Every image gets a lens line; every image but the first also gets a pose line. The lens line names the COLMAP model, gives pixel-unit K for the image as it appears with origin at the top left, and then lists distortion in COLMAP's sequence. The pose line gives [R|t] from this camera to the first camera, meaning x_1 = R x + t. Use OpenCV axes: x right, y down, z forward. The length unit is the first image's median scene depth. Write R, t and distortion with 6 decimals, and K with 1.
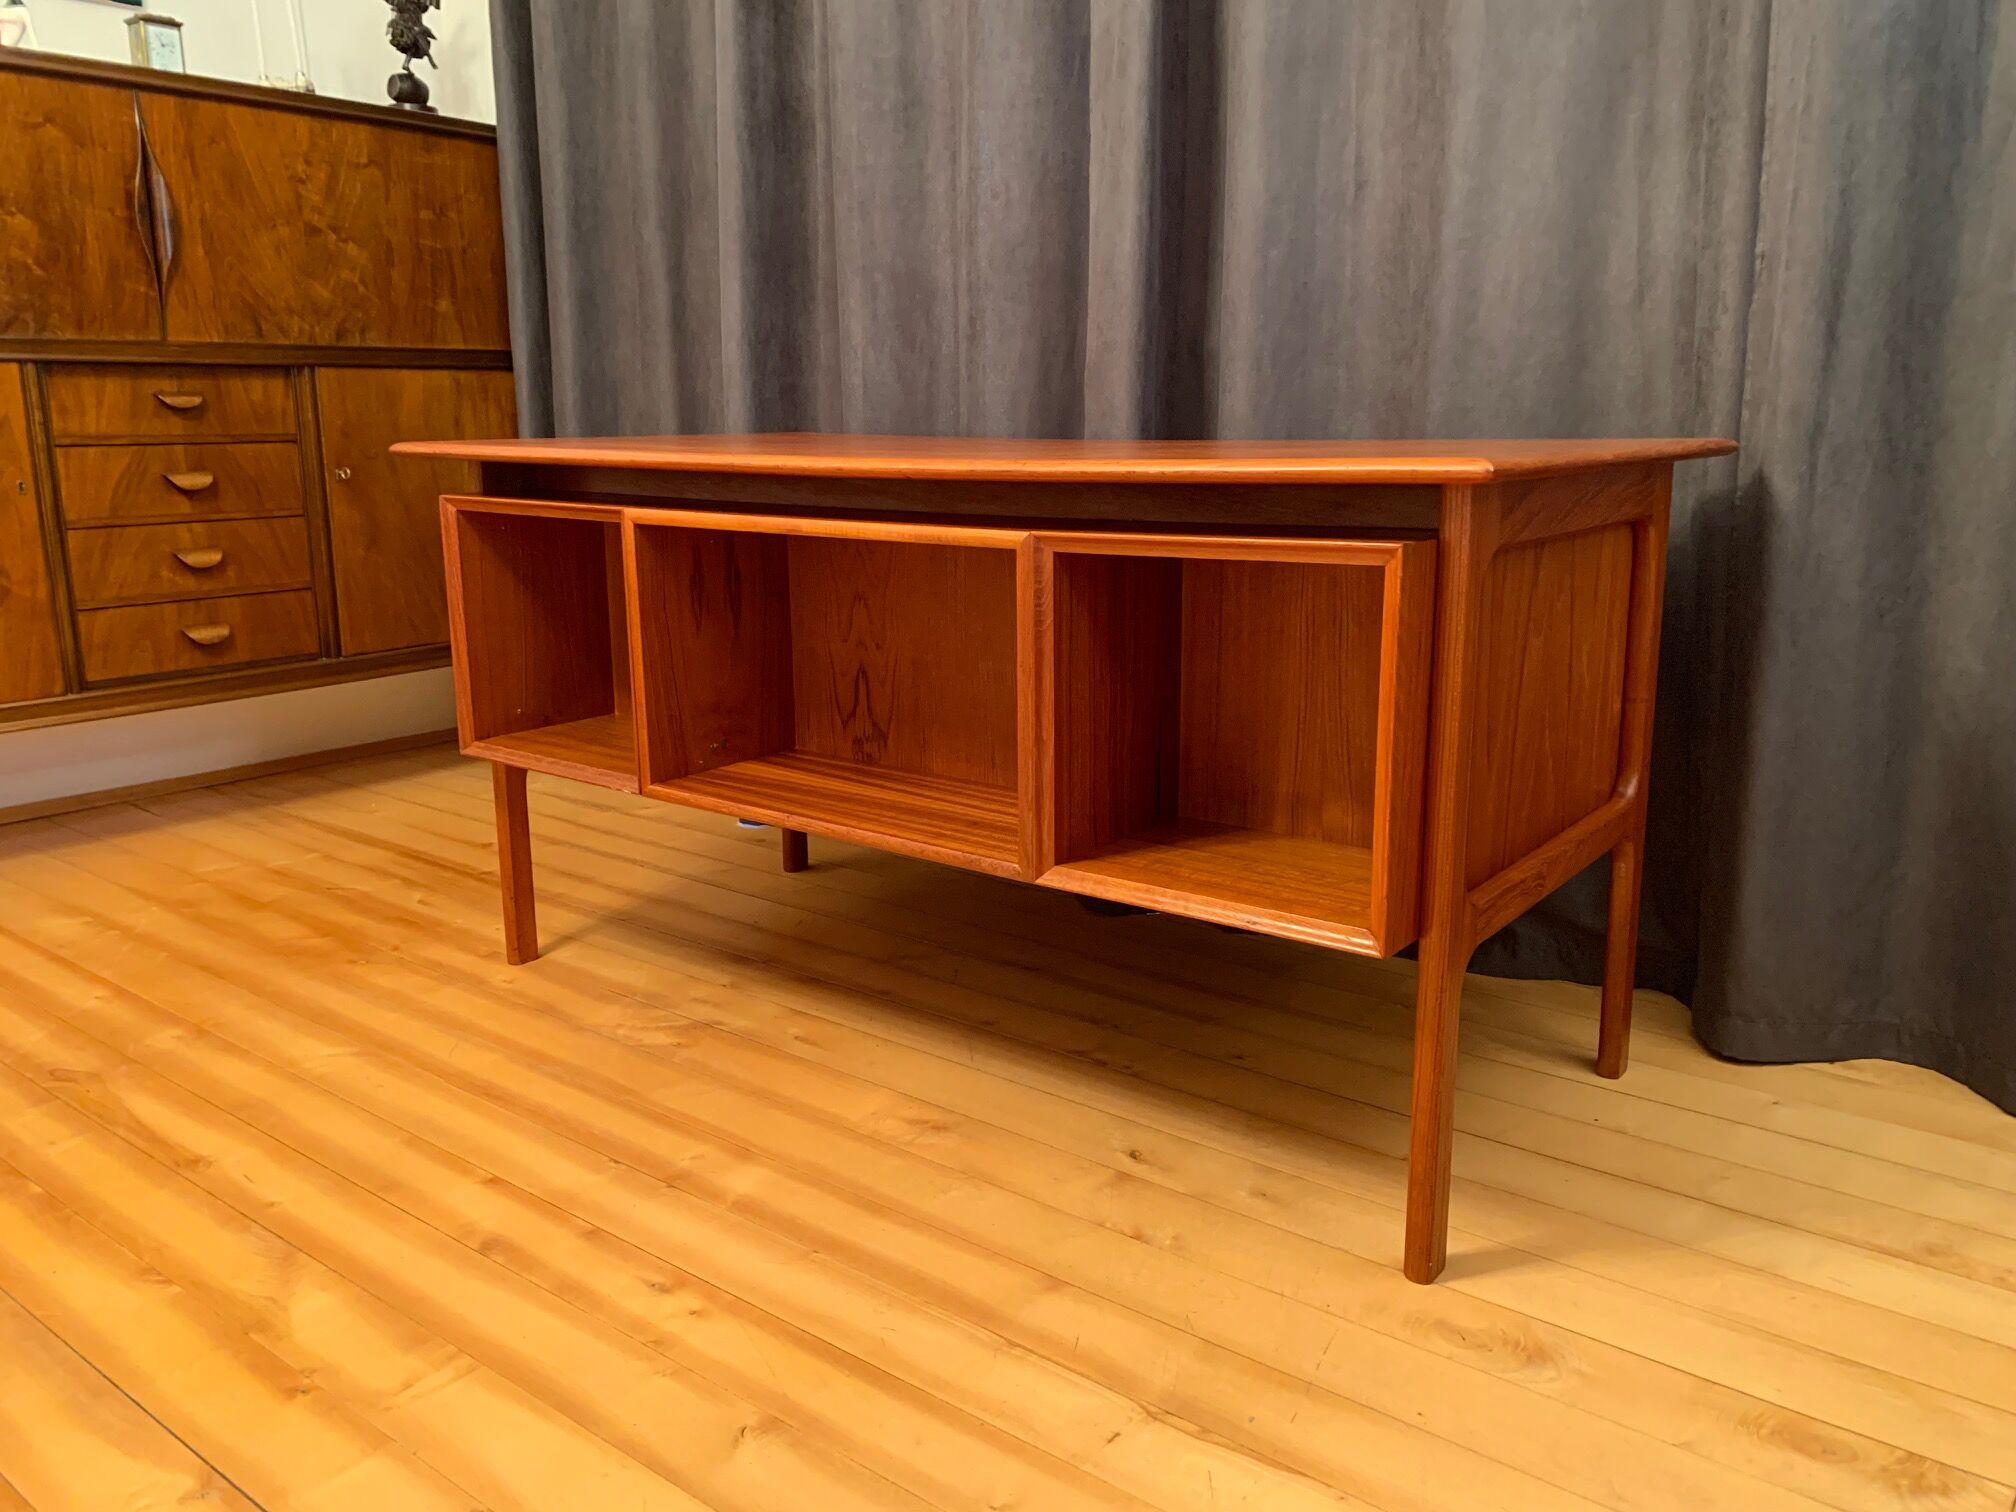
lens RADIAL K [[1558.2, 0, 1001.6], [0, 1558.2, 732.0], [0, 0, 1]] dist [0.013304, 0.005299]
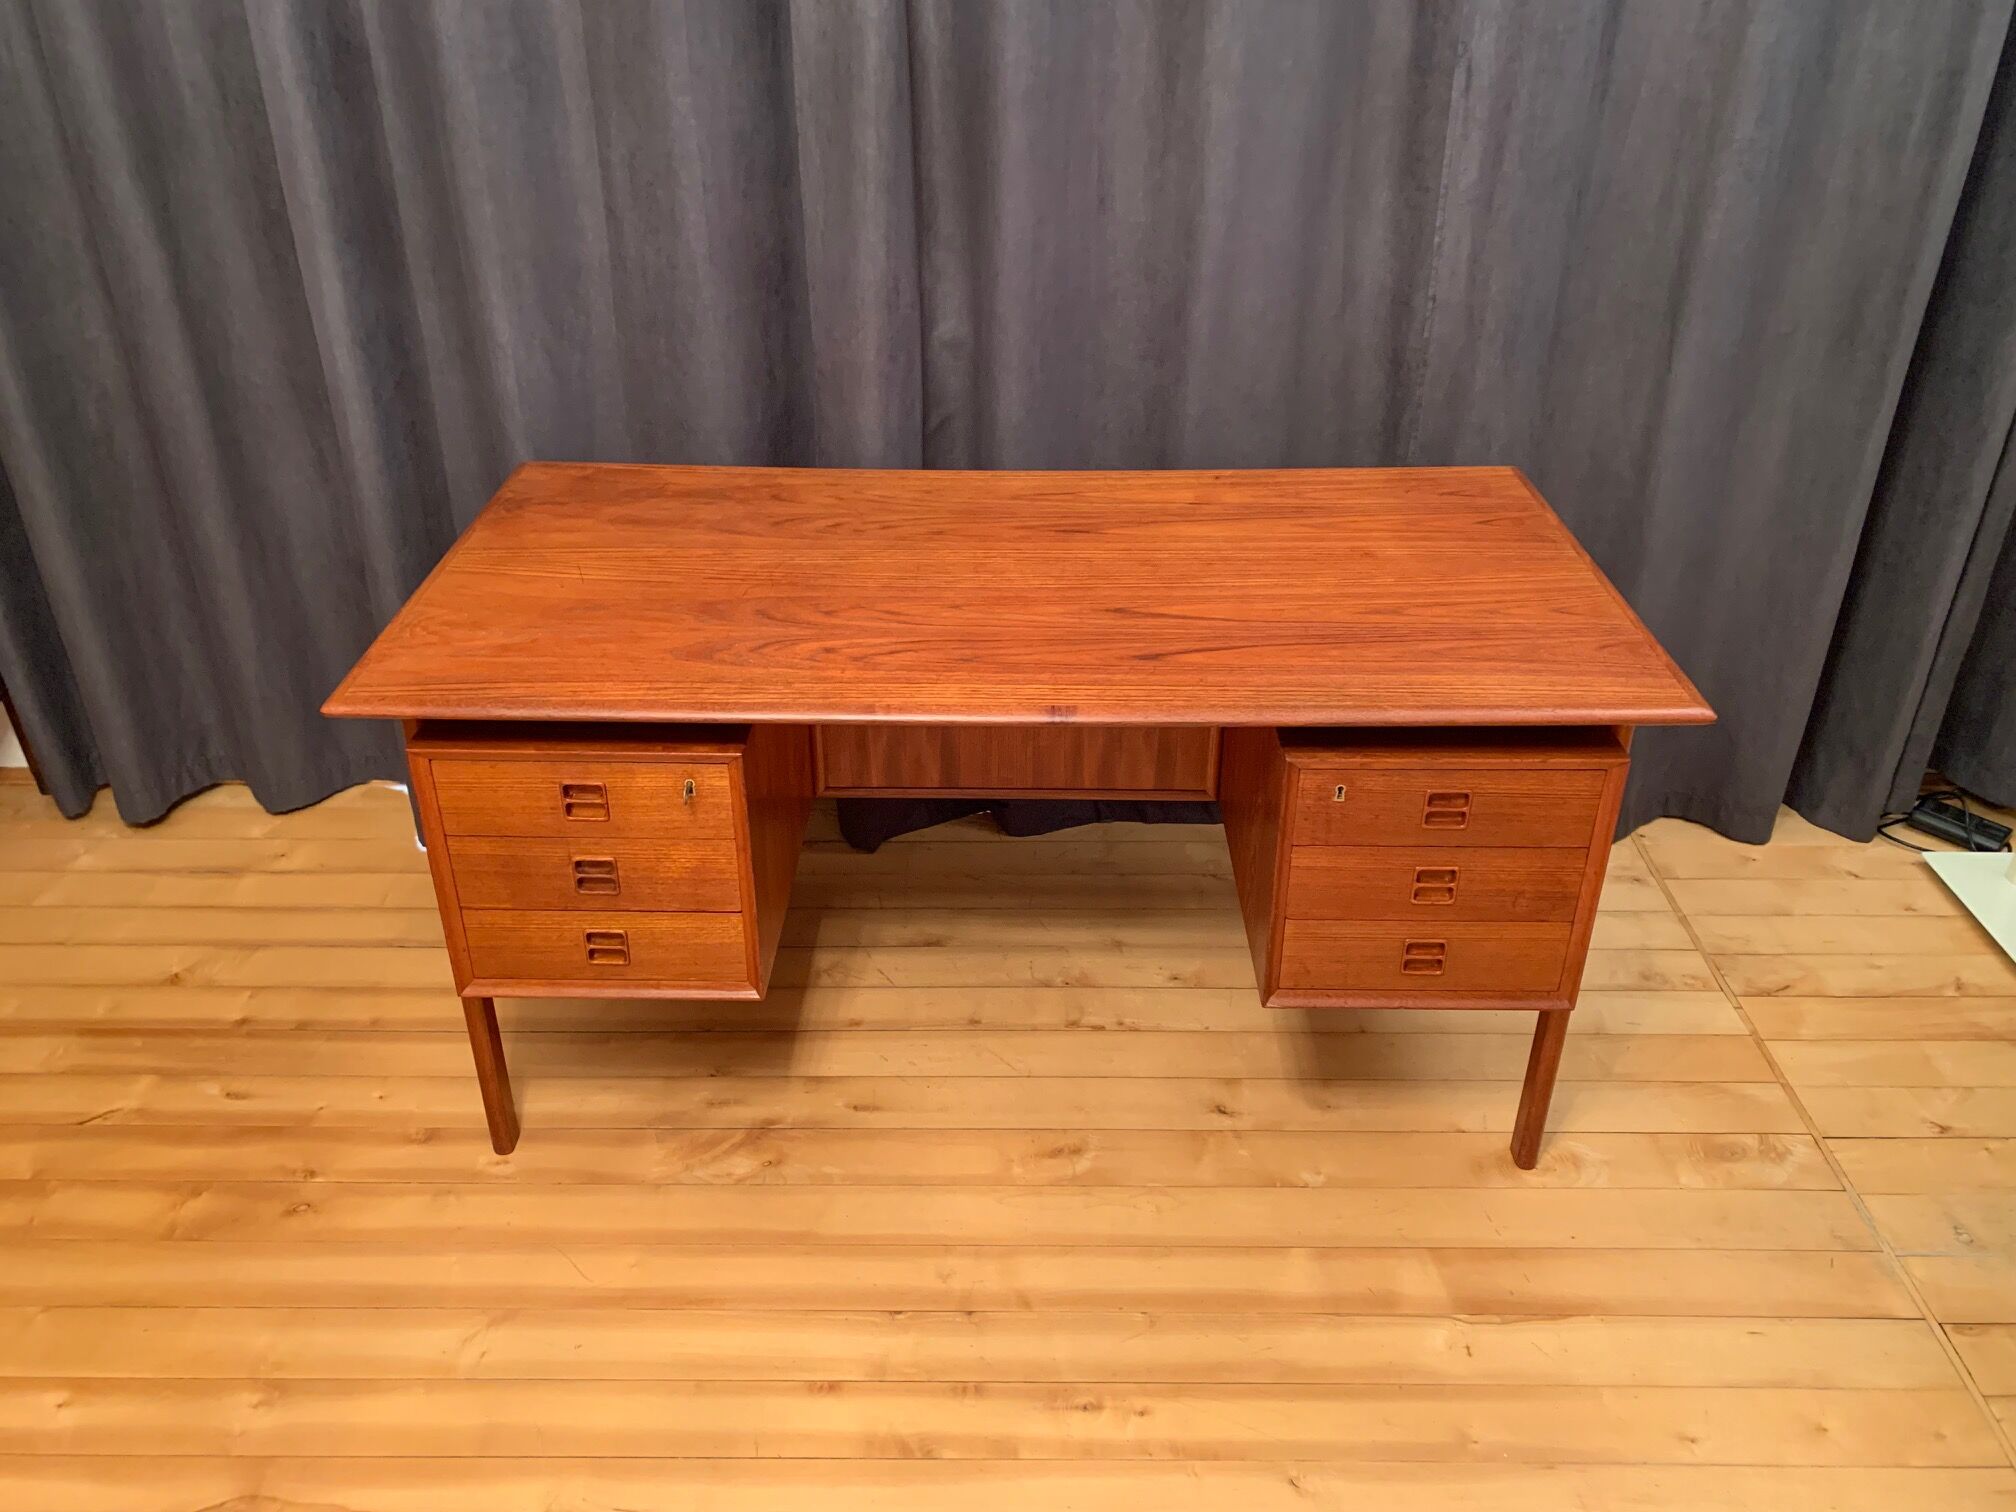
lens RADIAL K [[1541.7, 0, 997.2], [0, 1541.7, 735.4], [0, 0, 1]] dist [0.023379, -0.008066]
pose [[0.789467, -0.300578, 0.535159, -0.429775], [0.123586, 0.931874, 0.341082, -0.315805], [-0.601223, -0.203134, 0.772831, 0.112563]]
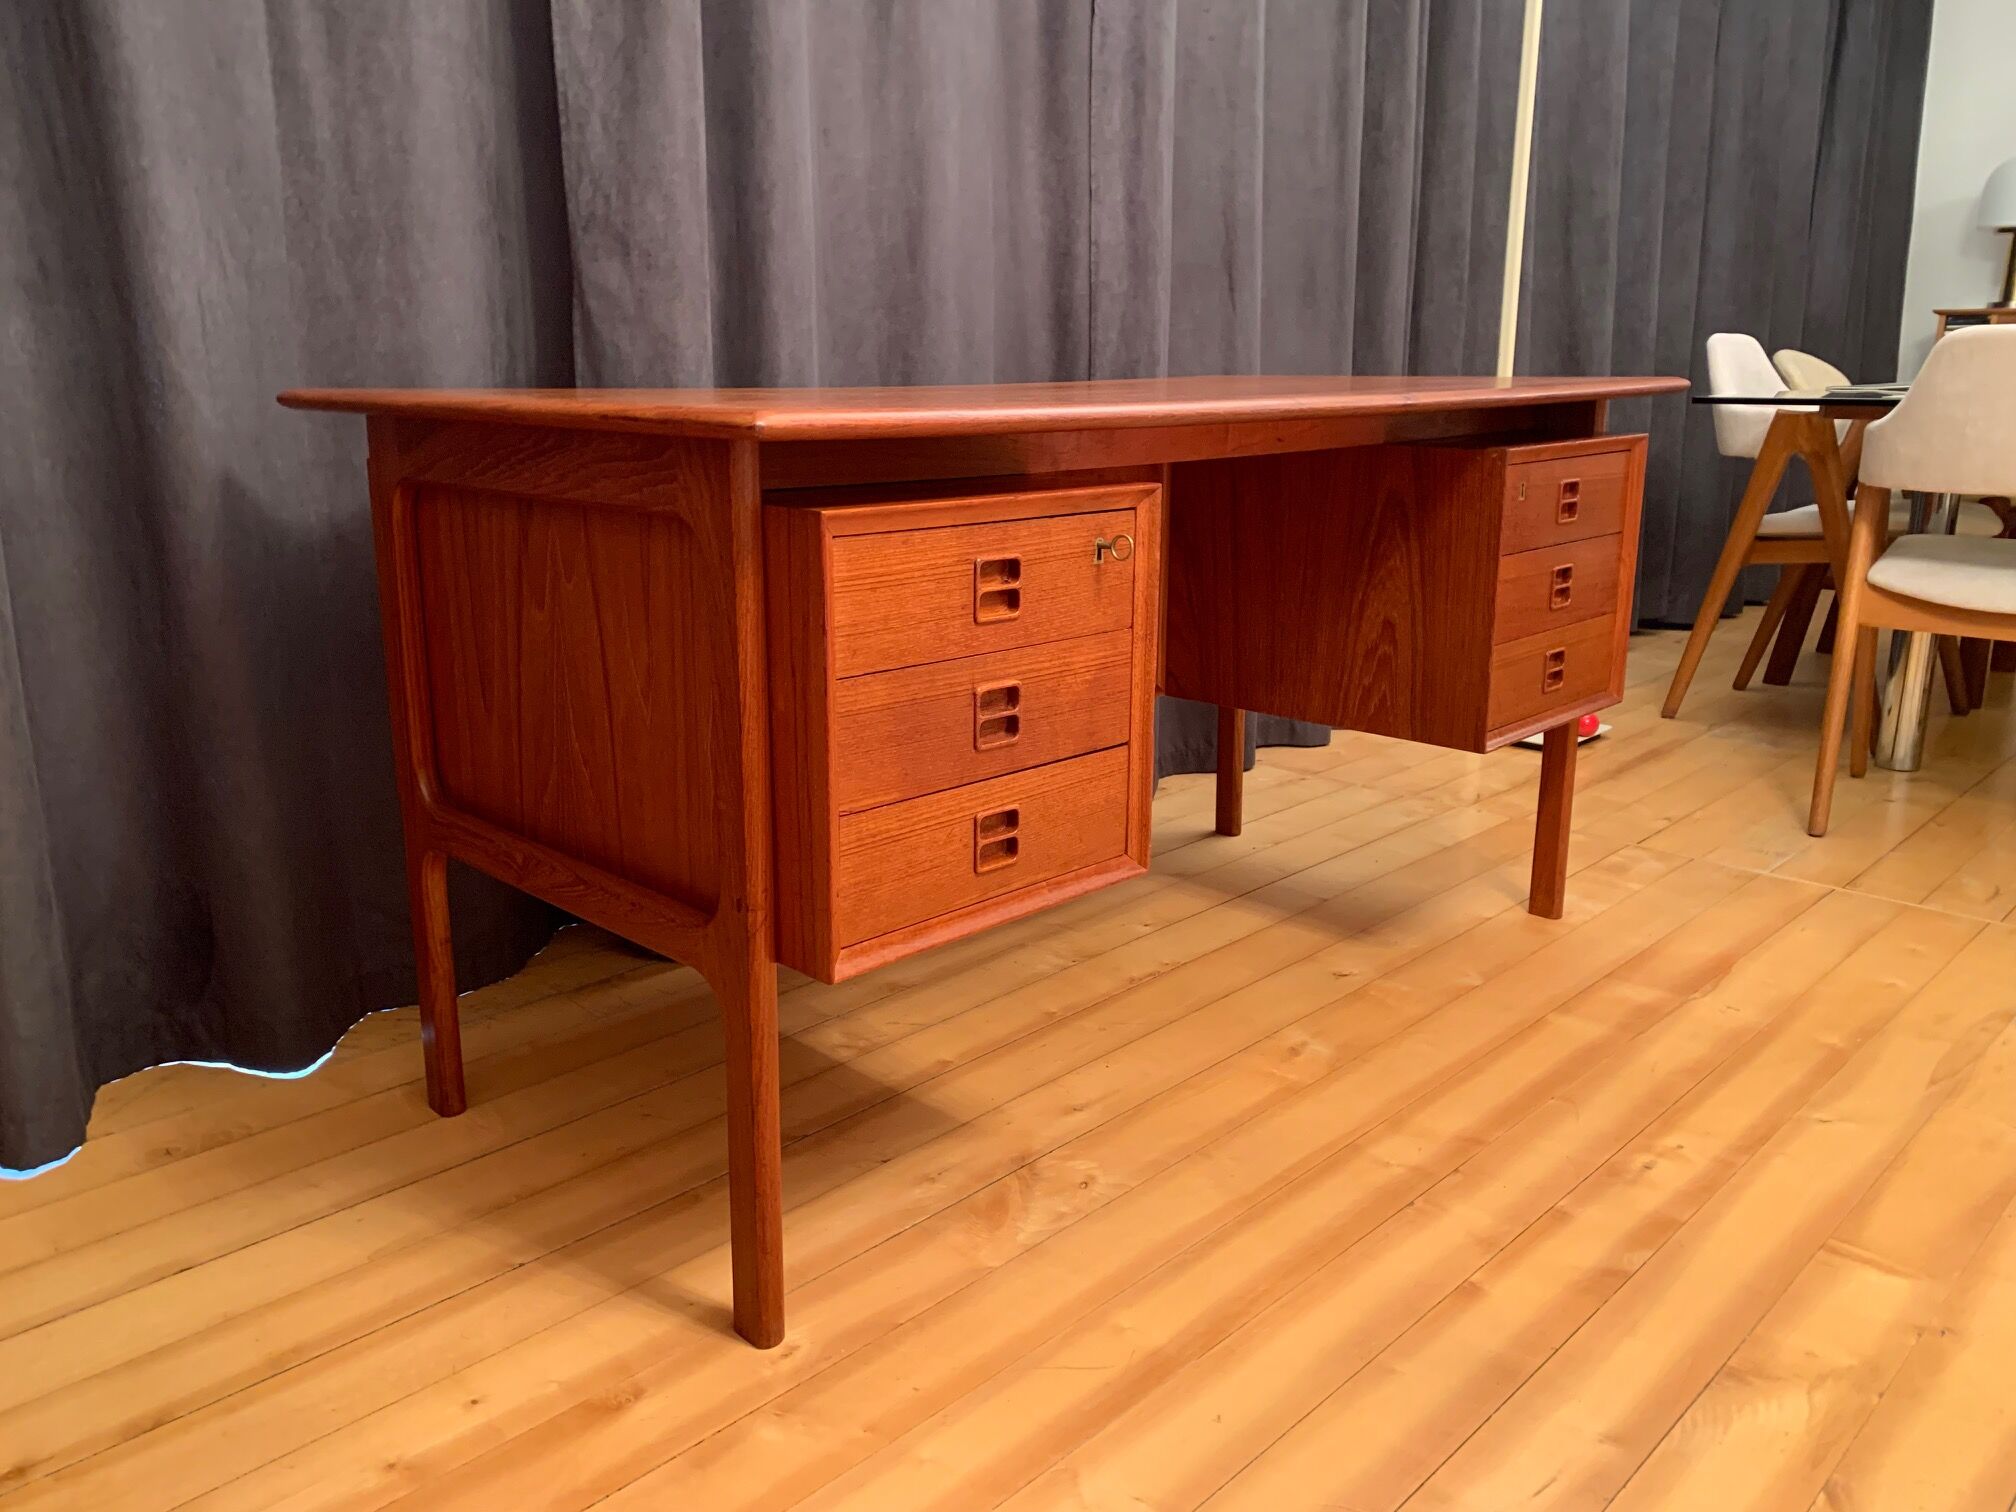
lens RADIAL K [[1546.8, 0, 980.7], [0, 1546.8, 759.6], [0, 0, 1]] dist [0.017670, -0.002503]
pose [[0.110412, -0.244541, 0.963332, -0.683954], [0.209528, 0.953202, 0.217955, -0.133392], [-0.971549, 0.177780, 0.156483, 0.681766]]
